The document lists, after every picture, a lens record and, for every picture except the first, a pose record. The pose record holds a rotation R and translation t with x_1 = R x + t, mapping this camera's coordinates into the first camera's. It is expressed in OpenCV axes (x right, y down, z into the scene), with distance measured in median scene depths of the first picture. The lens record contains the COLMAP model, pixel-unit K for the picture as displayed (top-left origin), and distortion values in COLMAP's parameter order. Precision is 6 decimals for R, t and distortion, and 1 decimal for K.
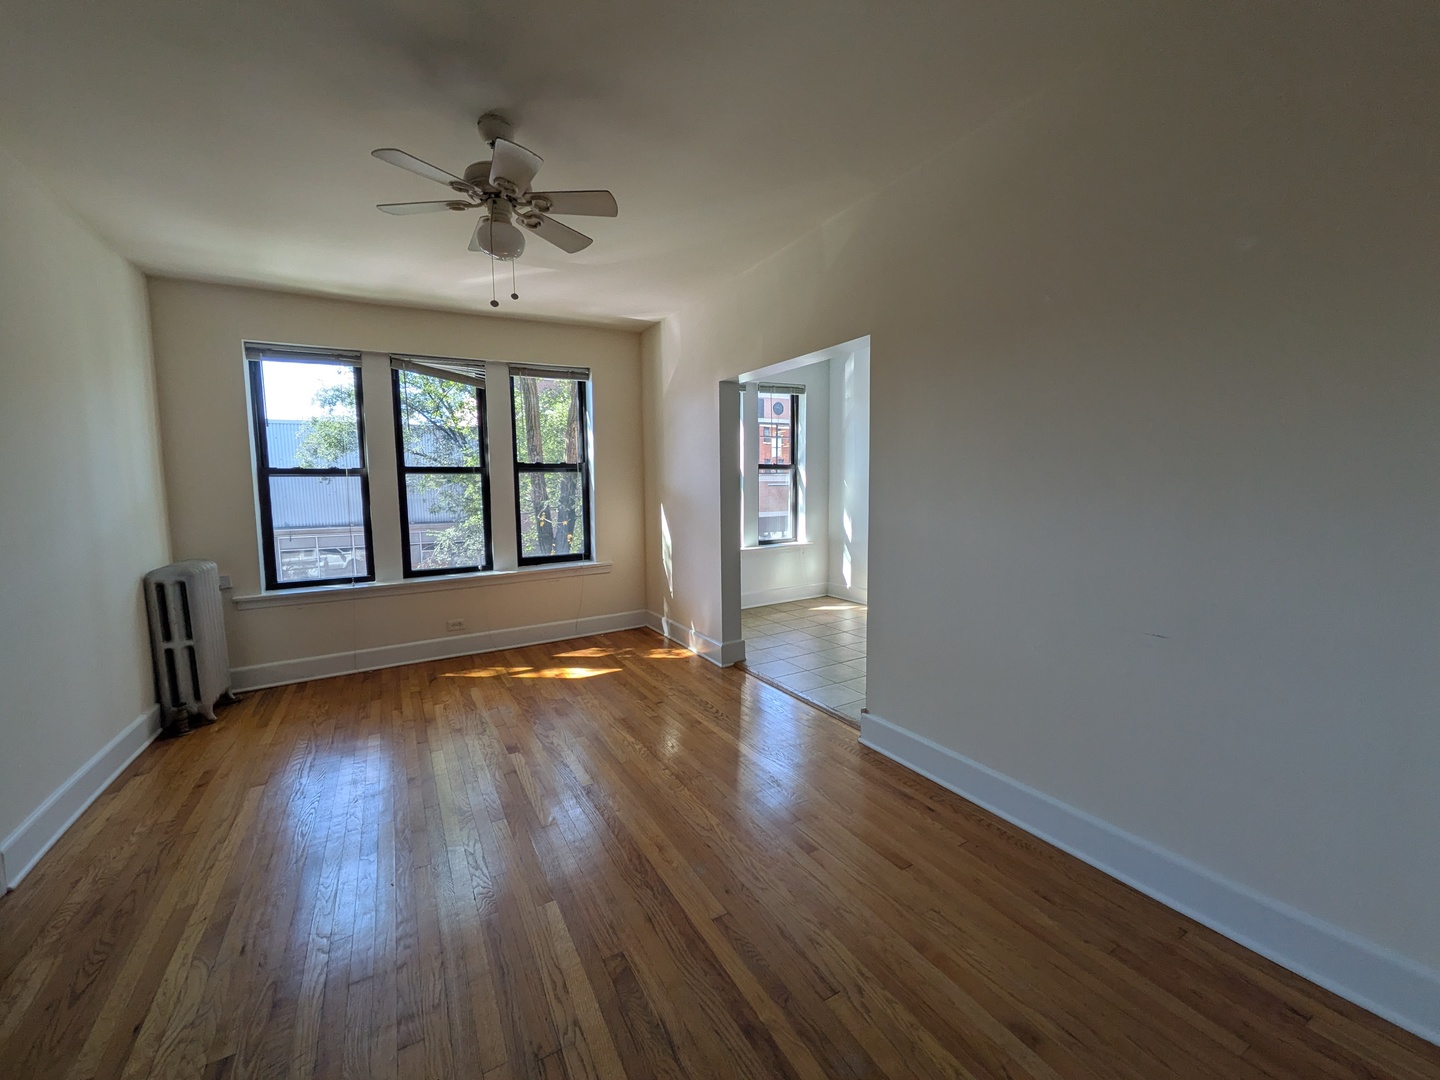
lens RADIAL K [[575.1, 0, 707.1], [0, 575.1, 538.5], [0, 0, 1]] dist [0.001130, -0.000020]
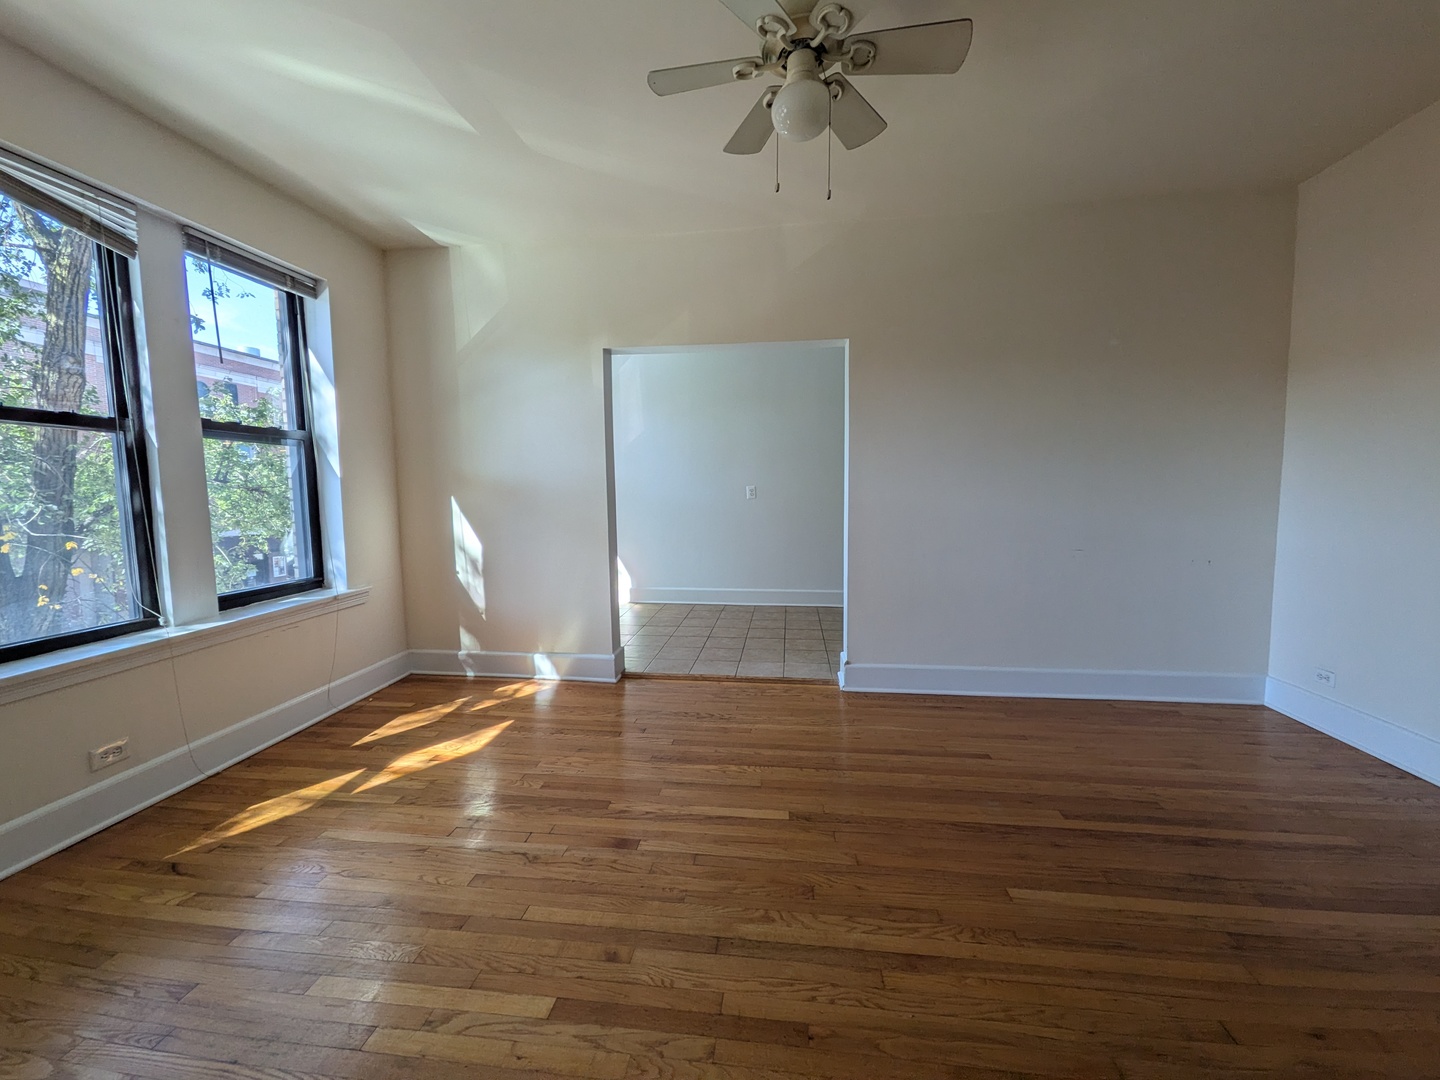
lens RADIAL K [[575.2, 0, 720.0], [0, 575.2, 540.0], [0, 0, 1]] dist [0.003532, -0.000058]
pose [[0.595389, -0.060571, 0.801151, -0.536706], [0.076842, 0.996876, 0.018263, 0.008710], [-0.799755, 0.050689, 0.598183, 0.339071]]
